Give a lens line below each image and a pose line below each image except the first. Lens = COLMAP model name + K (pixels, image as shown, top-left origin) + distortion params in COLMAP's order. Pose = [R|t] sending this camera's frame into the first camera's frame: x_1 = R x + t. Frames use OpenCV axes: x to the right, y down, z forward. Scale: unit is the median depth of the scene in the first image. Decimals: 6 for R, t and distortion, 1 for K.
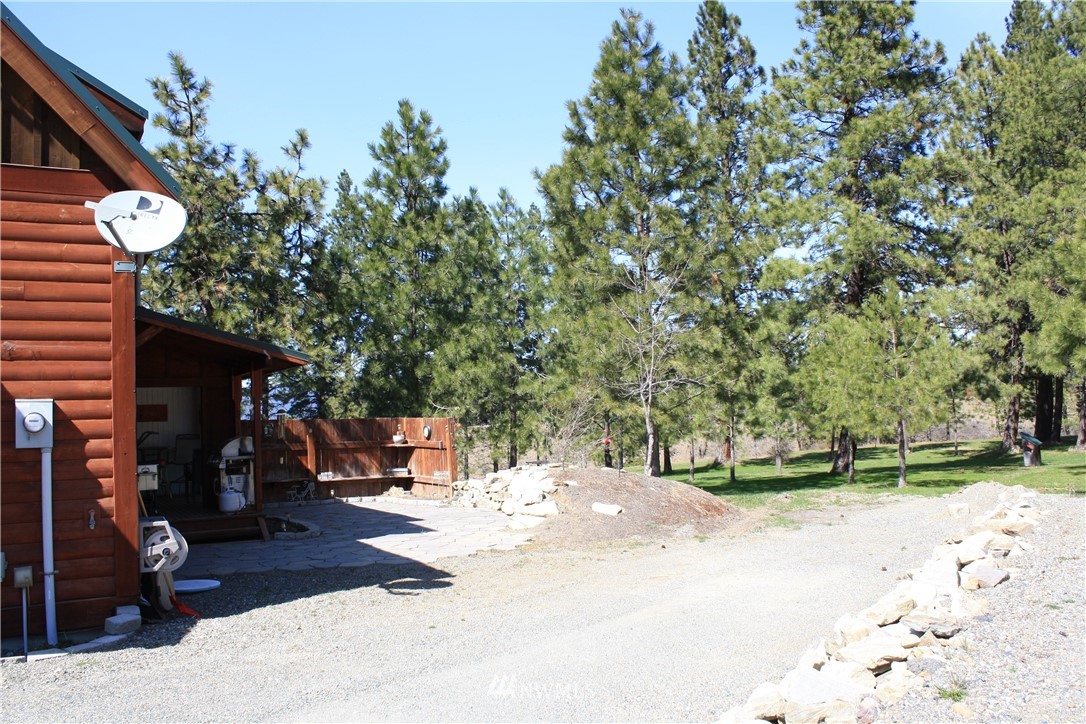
lens RADIAL K [[927.4, 0, 542.0], [0, 927.4, 364.5], [0, 0, 1]] dist [0.002413, 0.025421]
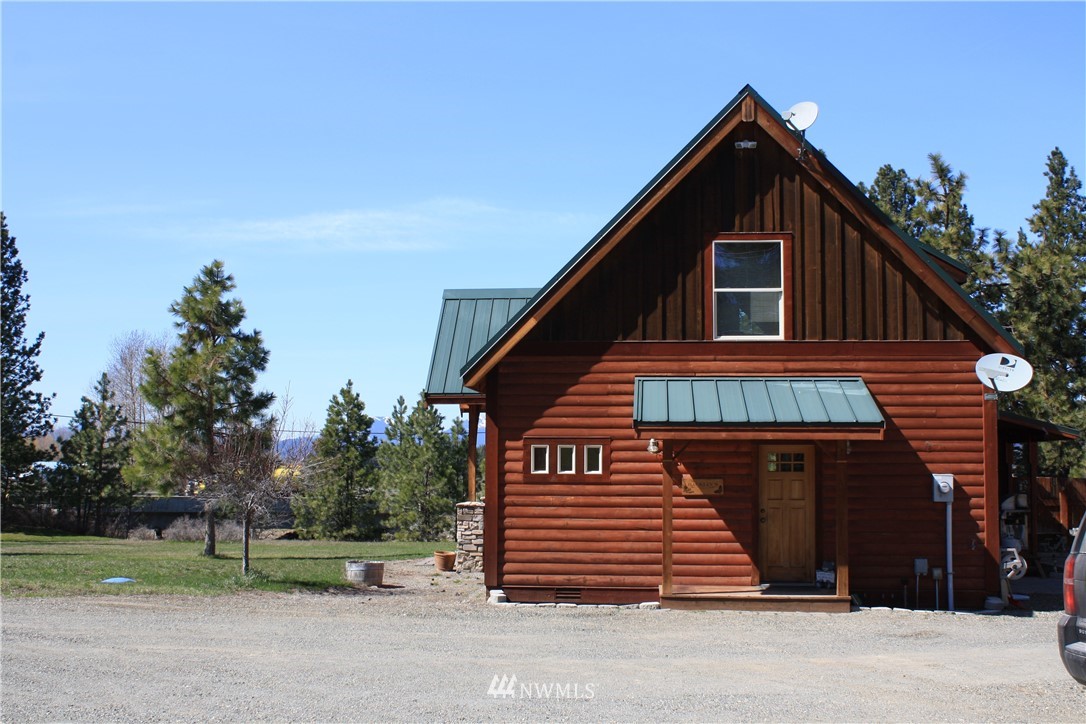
lens RADIAL K [[1206.0, 0, 528.7], [0, 1206.0, 405.7], [0, 0, 1]] dist [-0.044841, 0.000000]
pose [[0.814066, -0.003913, -0.580759, 0.130476], [0.012417, 0.999866, 0.010667, -0.119642], [0.580639, -0.015895, 0.814006, -1.238394]]
